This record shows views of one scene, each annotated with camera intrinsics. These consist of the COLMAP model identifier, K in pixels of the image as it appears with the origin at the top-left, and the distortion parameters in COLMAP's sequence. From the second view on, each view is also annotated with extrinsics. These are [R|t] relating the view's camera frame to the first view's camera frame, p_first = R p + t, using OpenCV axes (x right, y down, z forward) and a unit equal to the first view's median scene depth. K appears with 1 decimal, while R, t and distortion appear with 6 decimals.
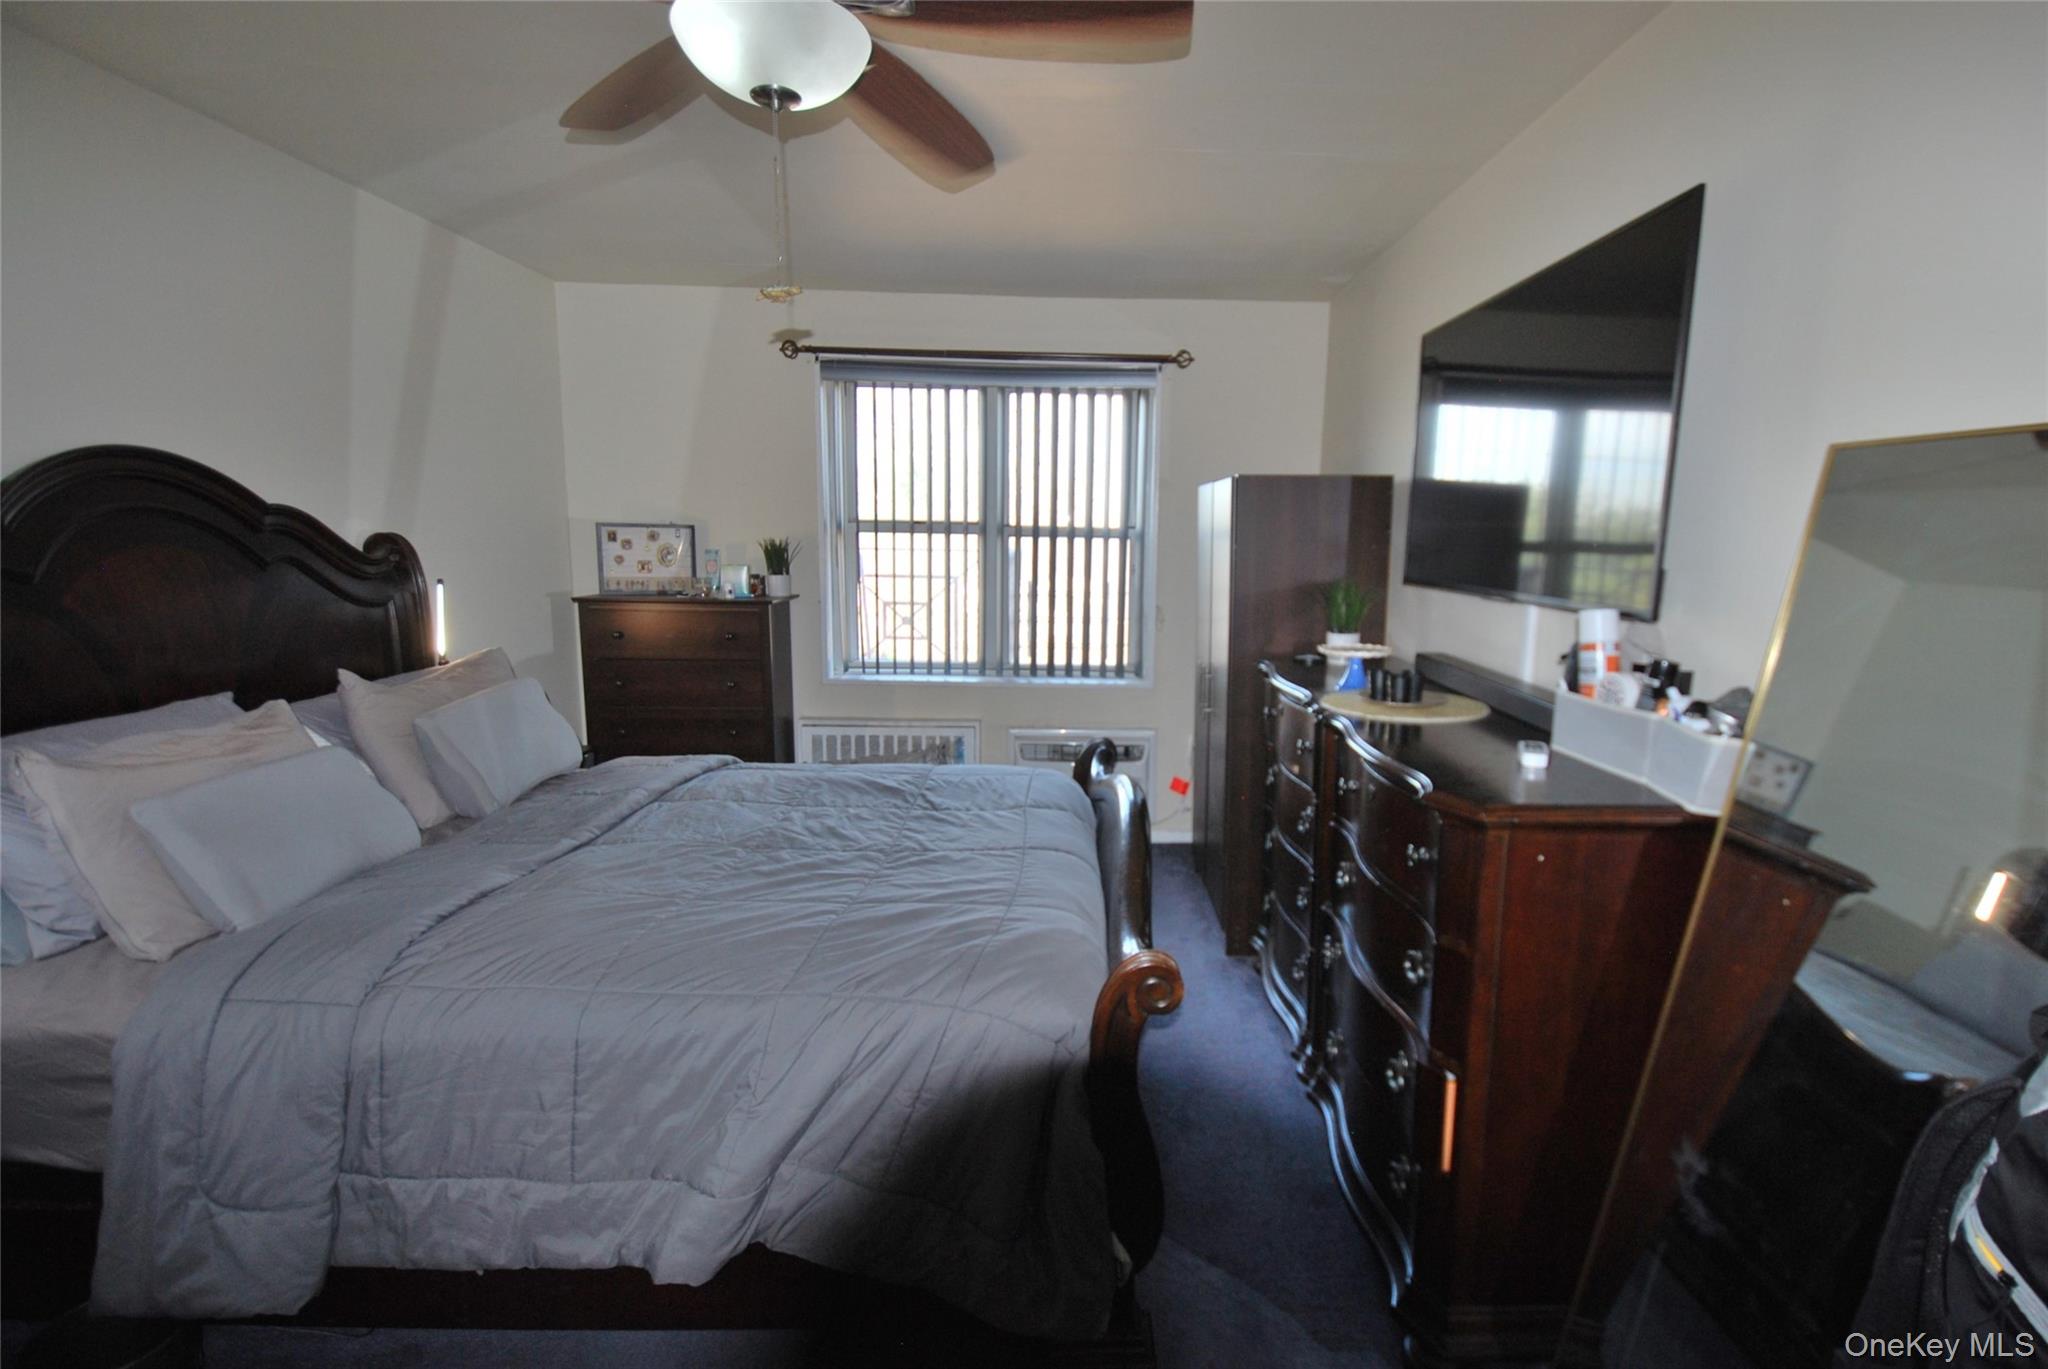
lens RADIAL K [[987.1, 0, 1108.1], [0, 987.1, 665.9], [0, 0, 1]] dist [0.020981, -0.022840]
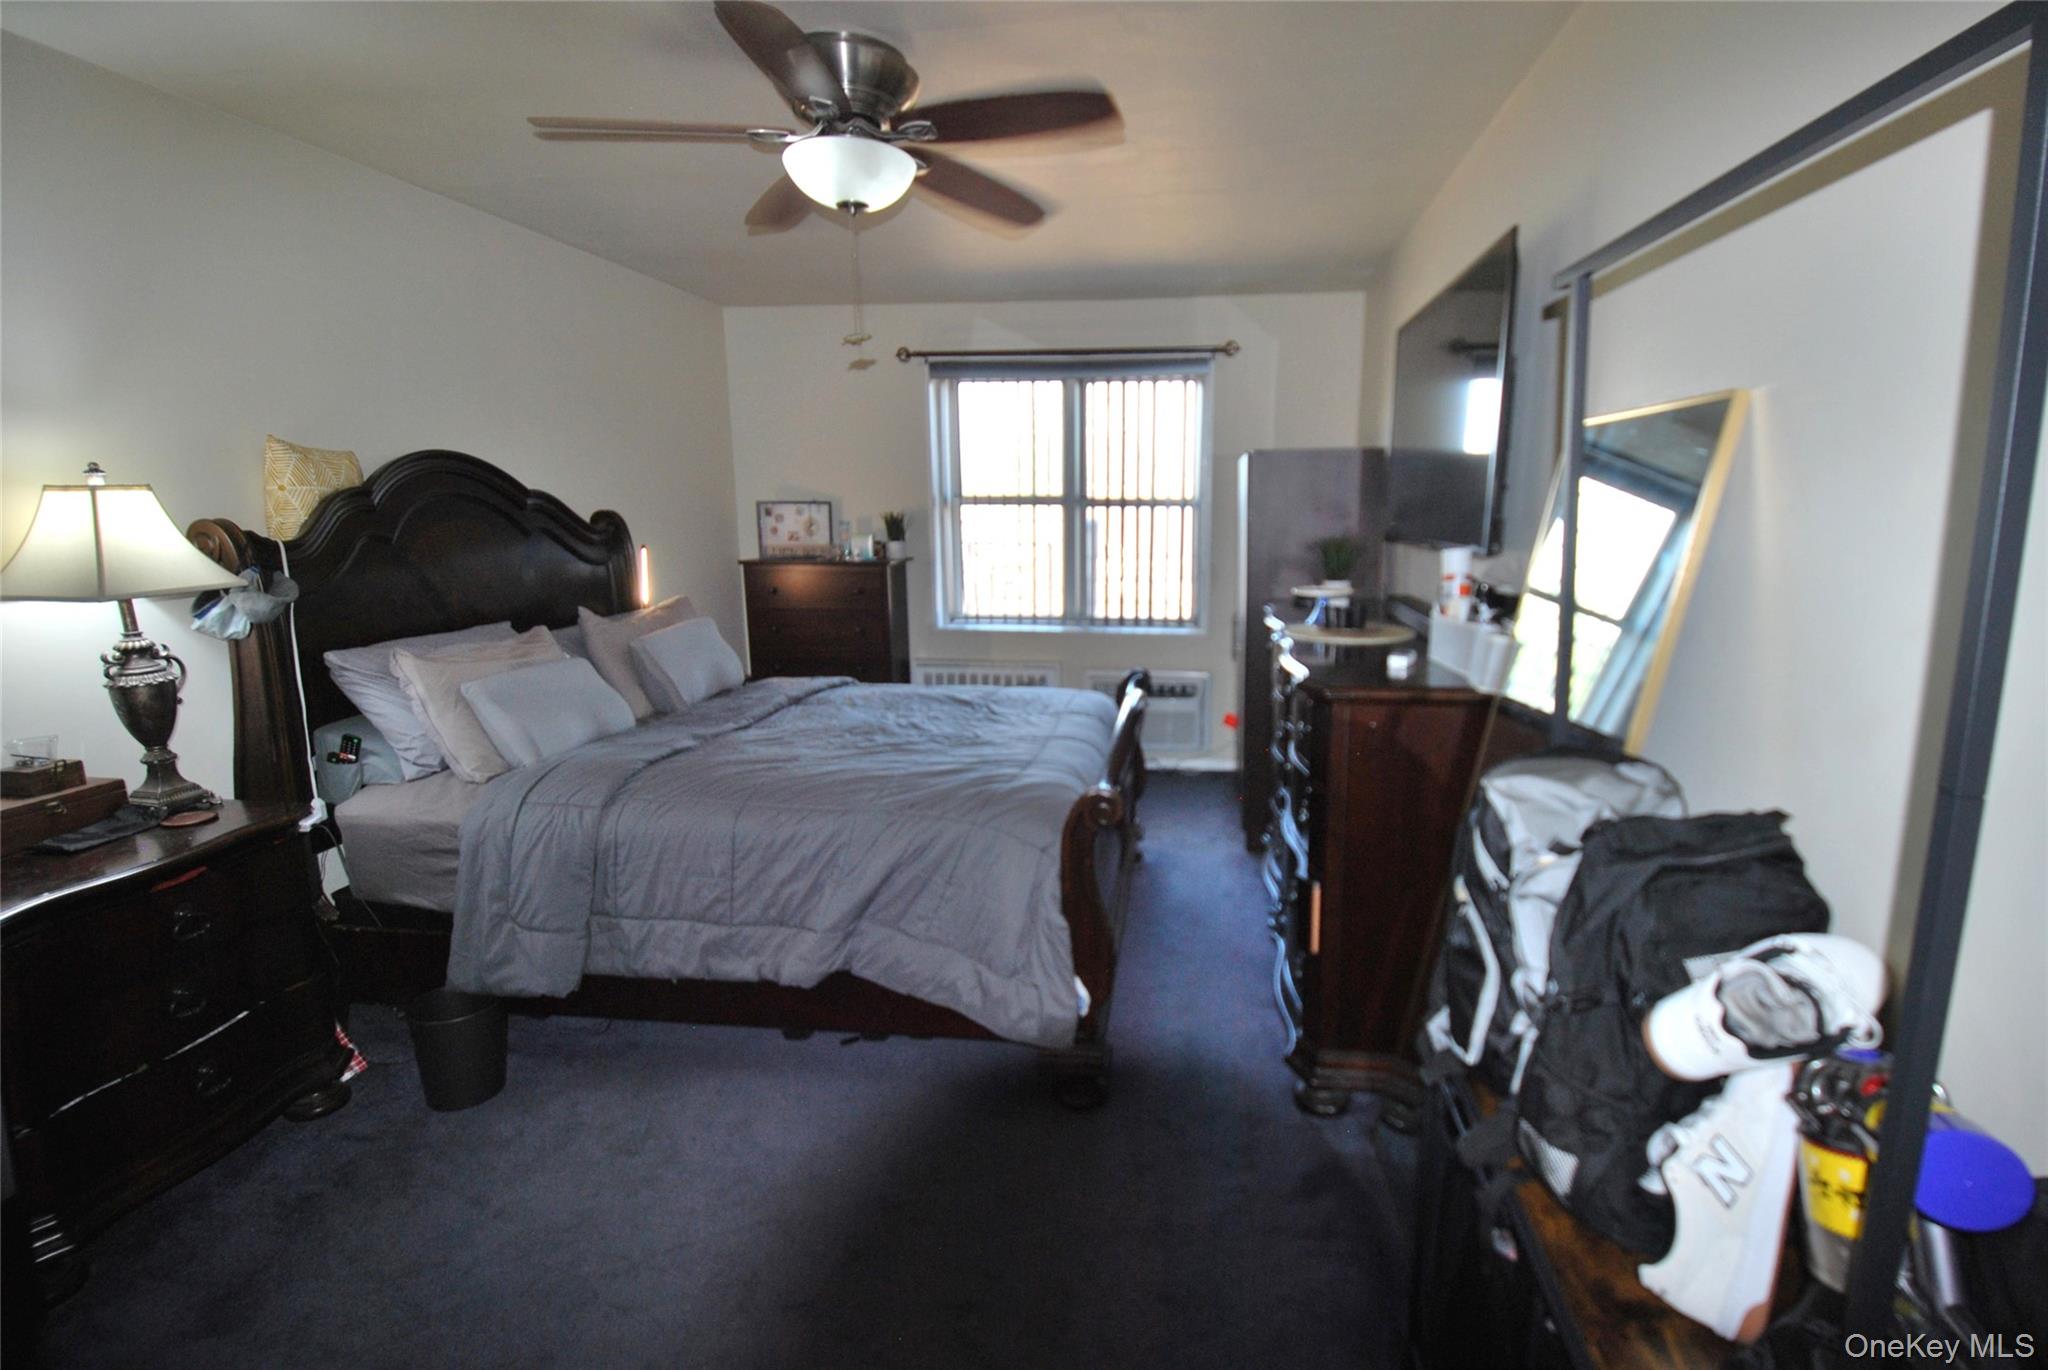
lens RADIAL K [[987.1, 0, 1108.1], [0, 987.1, 666.4], [0, 0, 1]] dist [0.020981, -0.022840]
pose [[0.988948, 0.006533, -0.148119, 0.179281], [-0.002853, 0.999682, 0.025045, 0.051913], [0.148236, -0.024346, 0.988652, -0.287179]]
